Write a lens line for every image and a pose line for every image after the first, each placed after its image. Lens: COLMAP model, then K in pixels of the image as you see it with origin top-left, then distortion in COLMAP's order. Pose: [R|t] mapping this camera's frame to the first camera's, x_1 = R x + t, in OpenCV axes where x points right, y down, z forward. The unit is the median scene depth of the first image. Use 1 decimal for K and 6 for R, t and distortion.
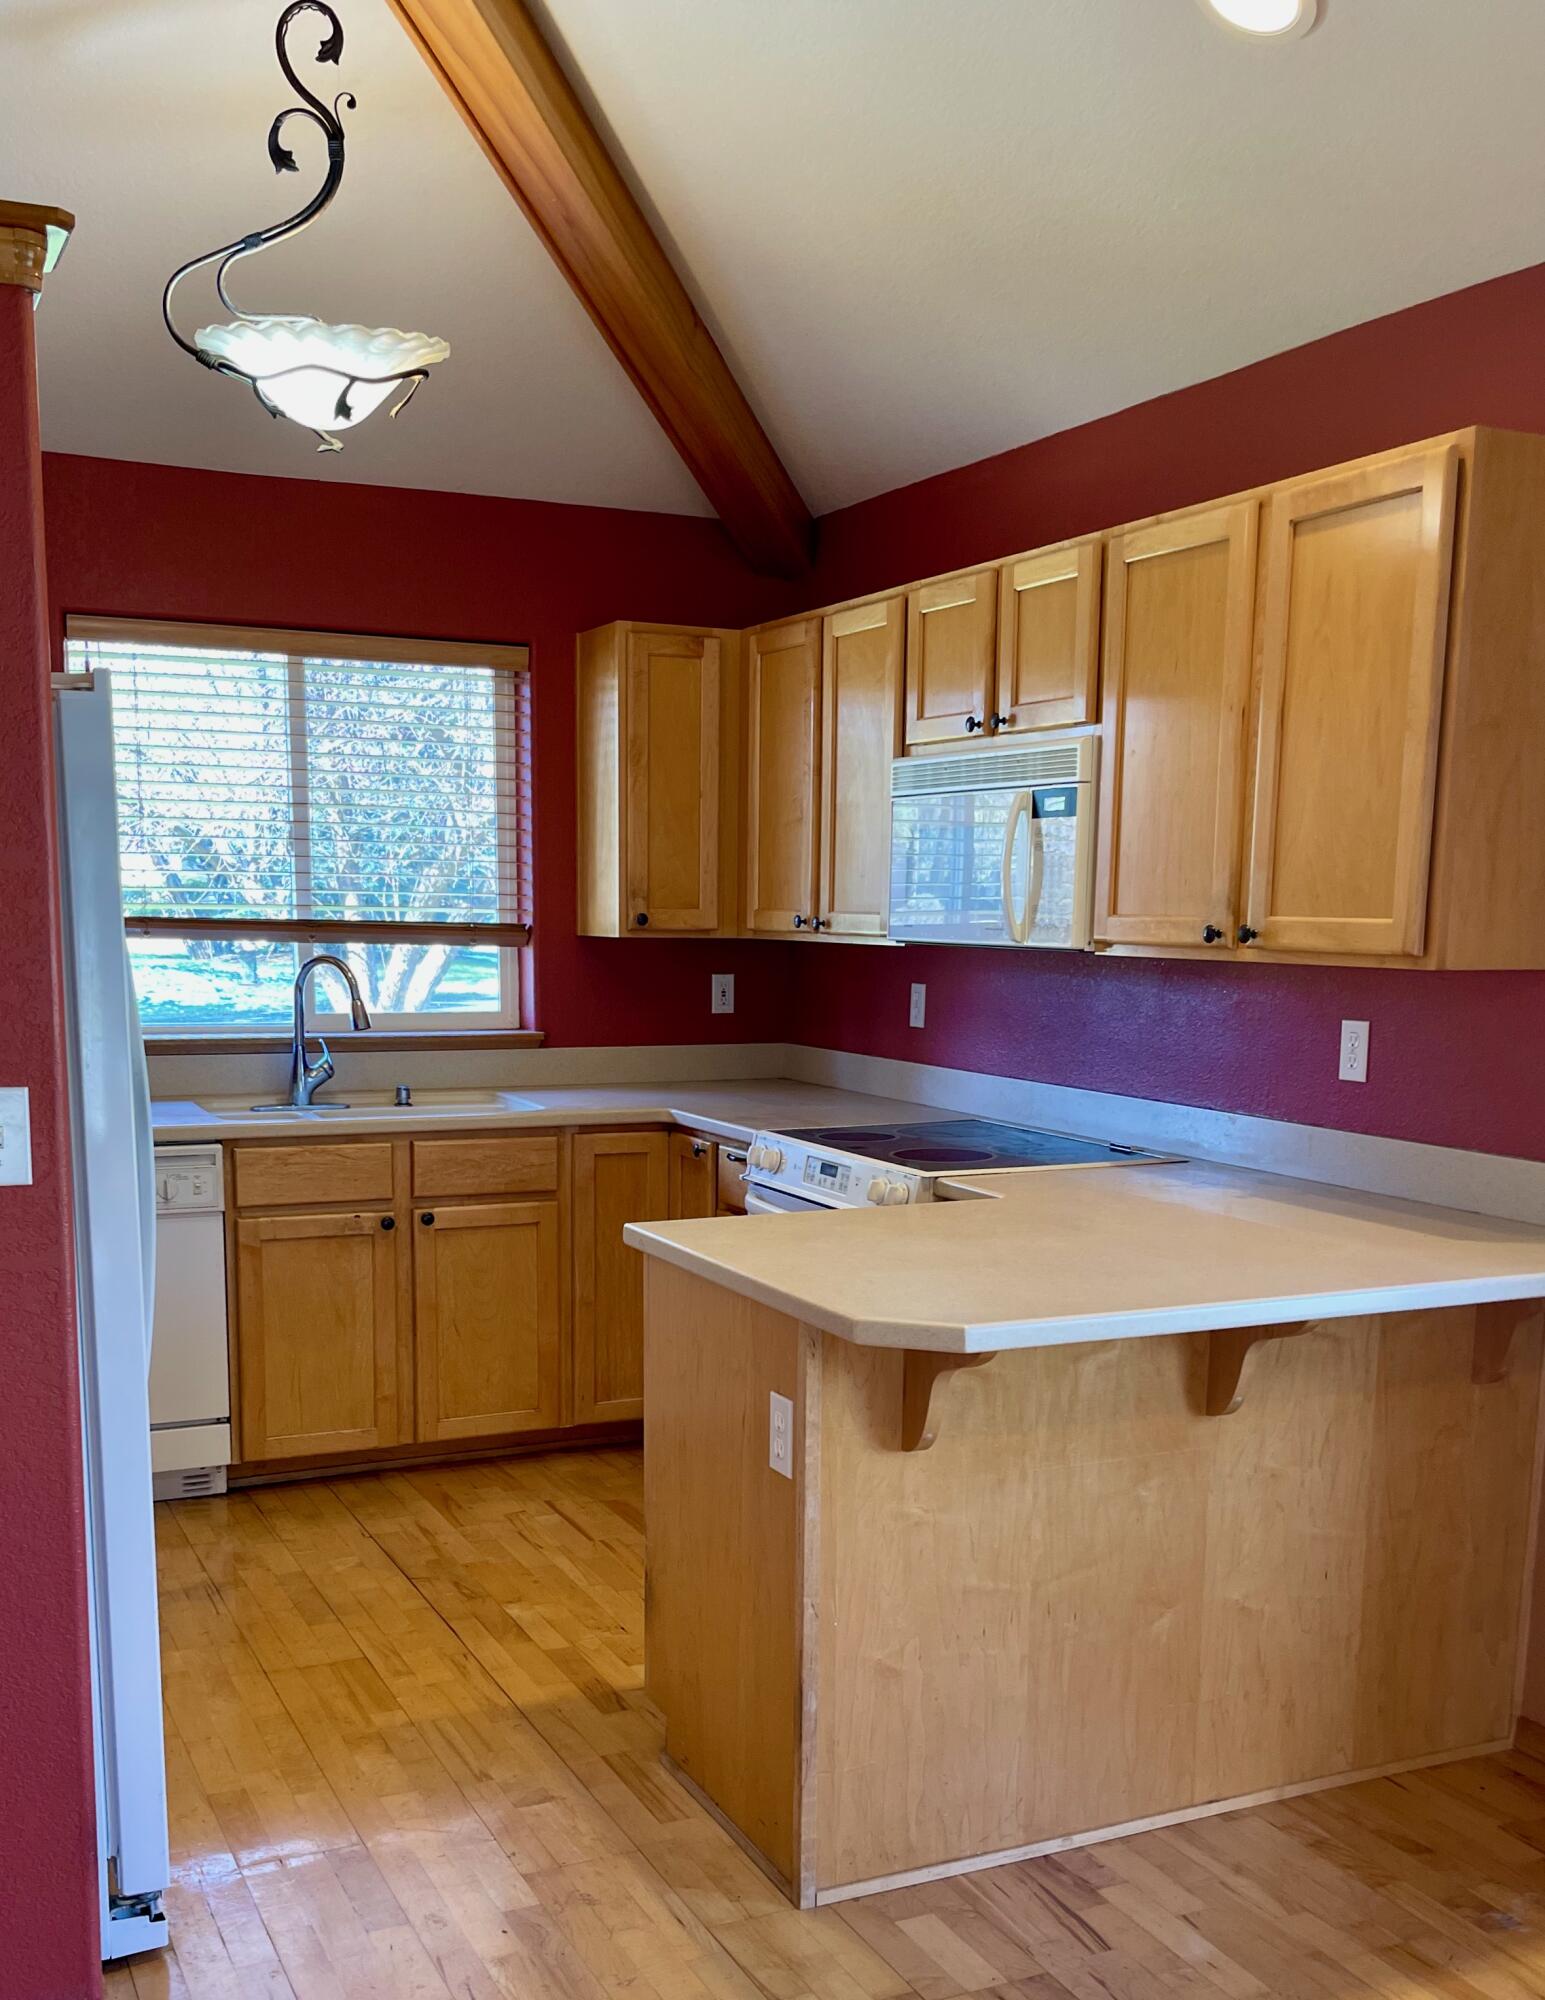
lens RADIAL K [[2037.6, 0, 774.6], [0, 2037.6, 979.9], [0, 0, 1]] dist [0.013733, 0.000000]
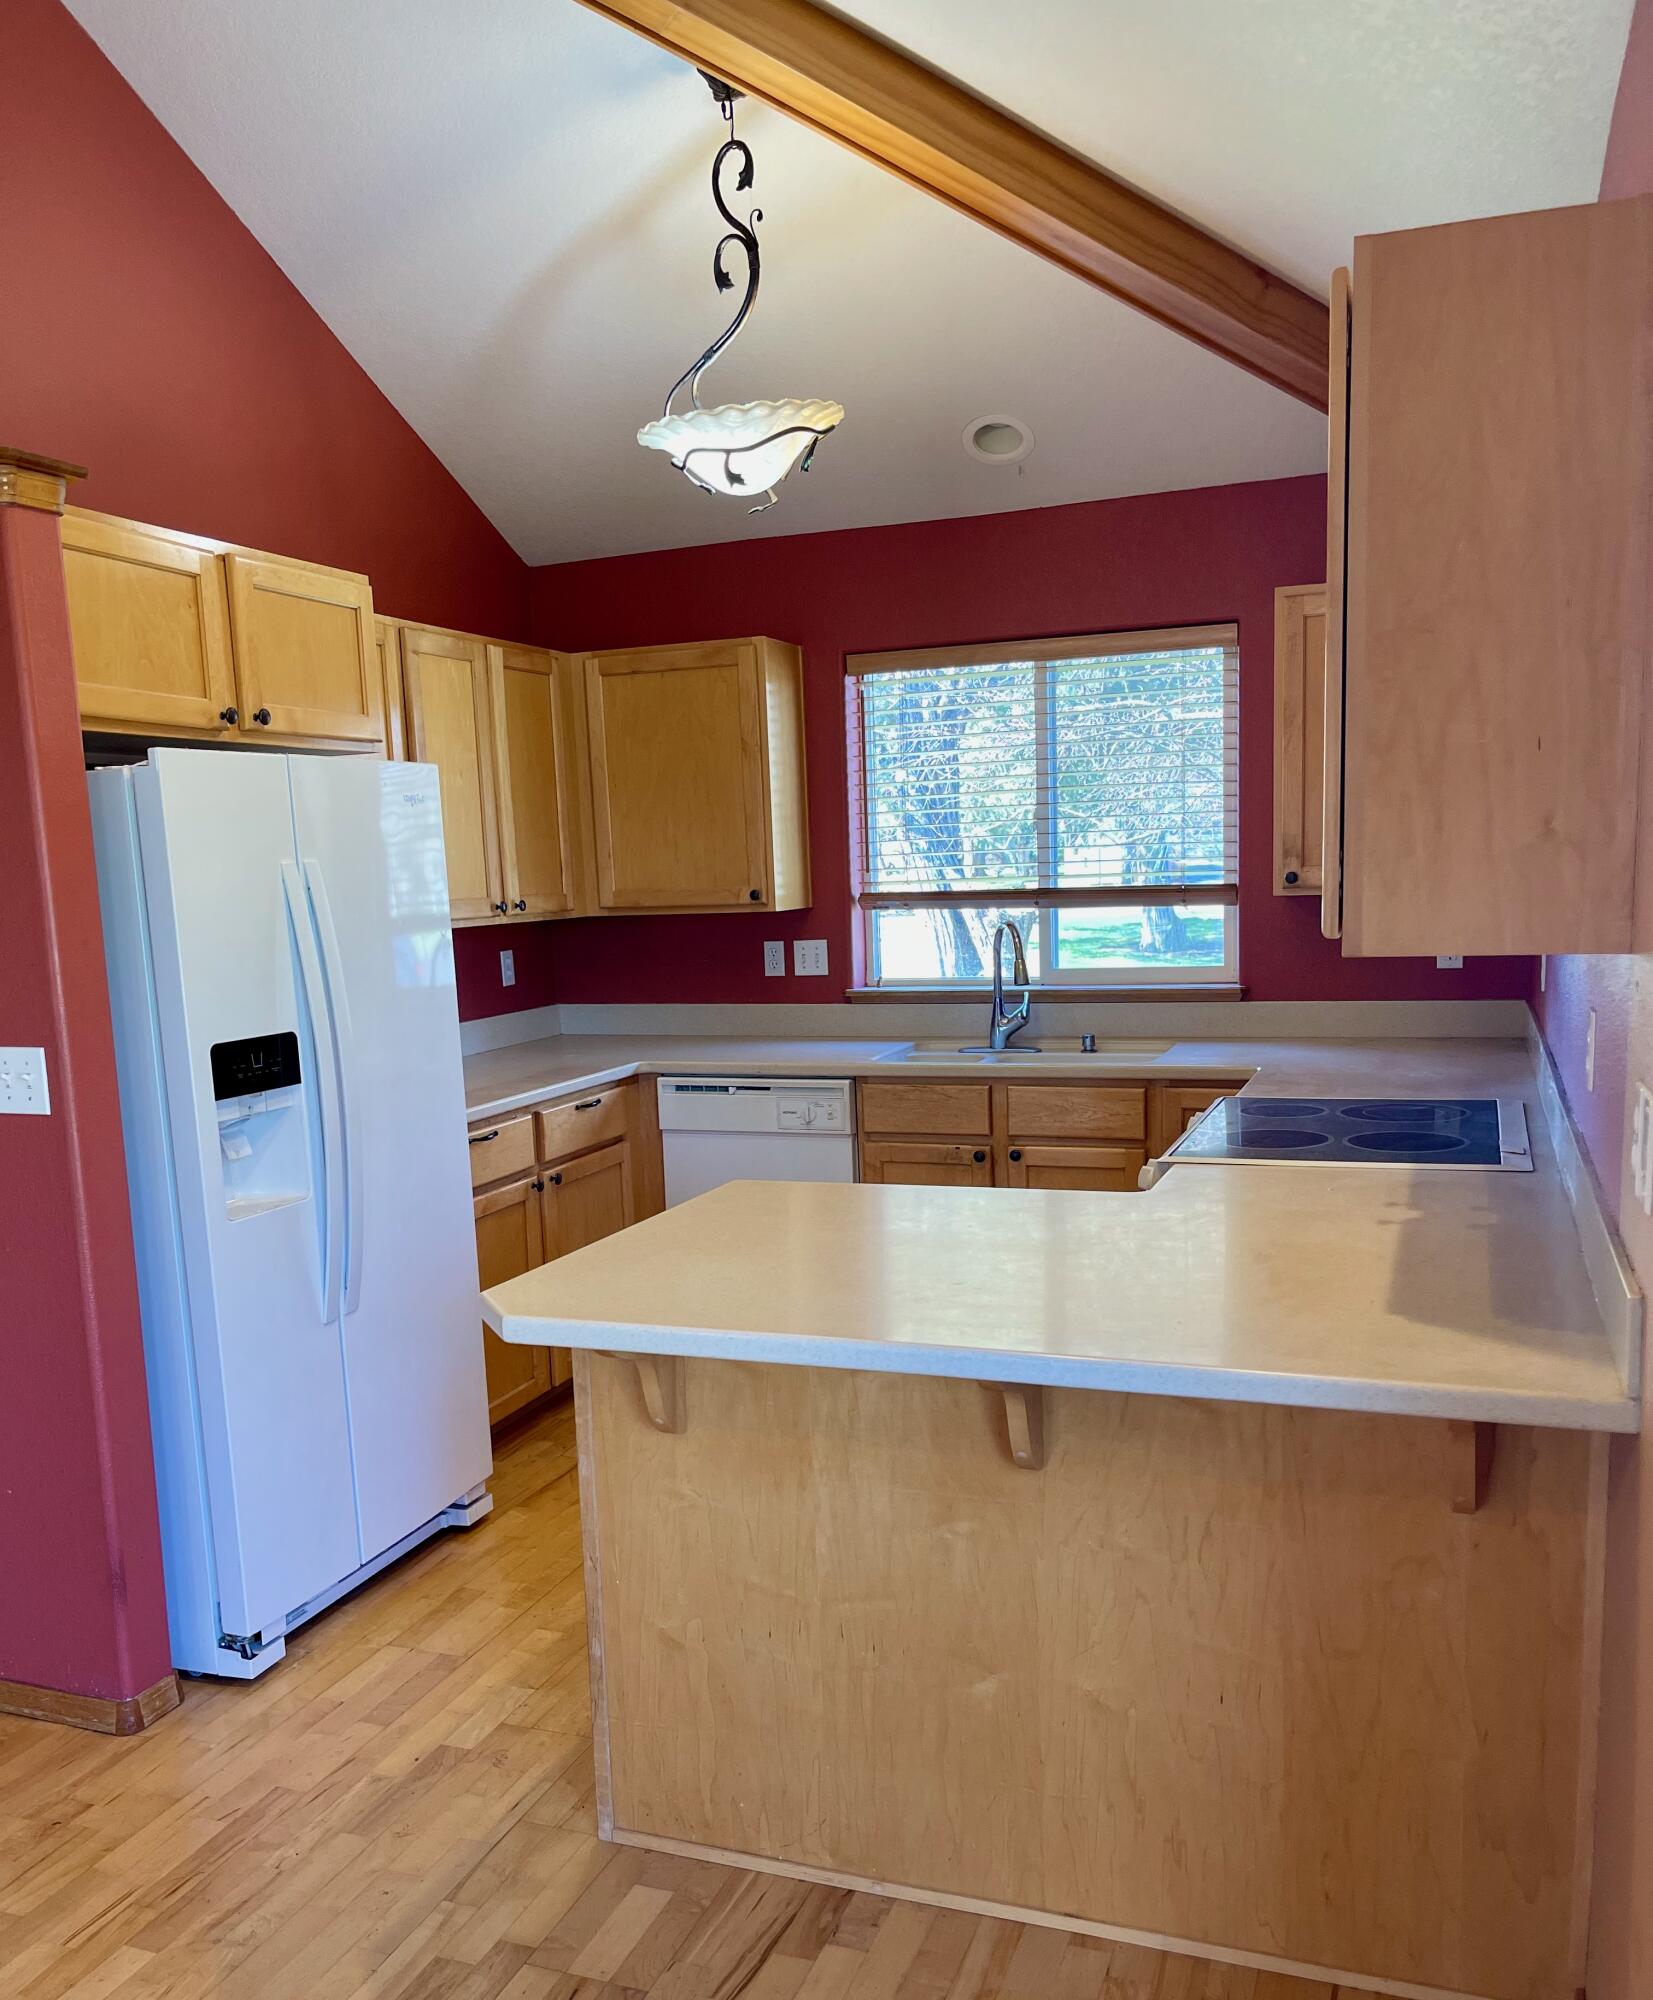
lens RADIAL K [[1676.0, 0, 800.6], [0, 1676.0, 930.8], [0, 0, 1]] dist [0.013726, 0.007122]
pose [[0.682166, -0.010169, -0.731126, 0.534382], [0.018994, 0.999812, 0.003816, -0.016128], [0.730950, -0.016490, 0.682231, 0.351101]]
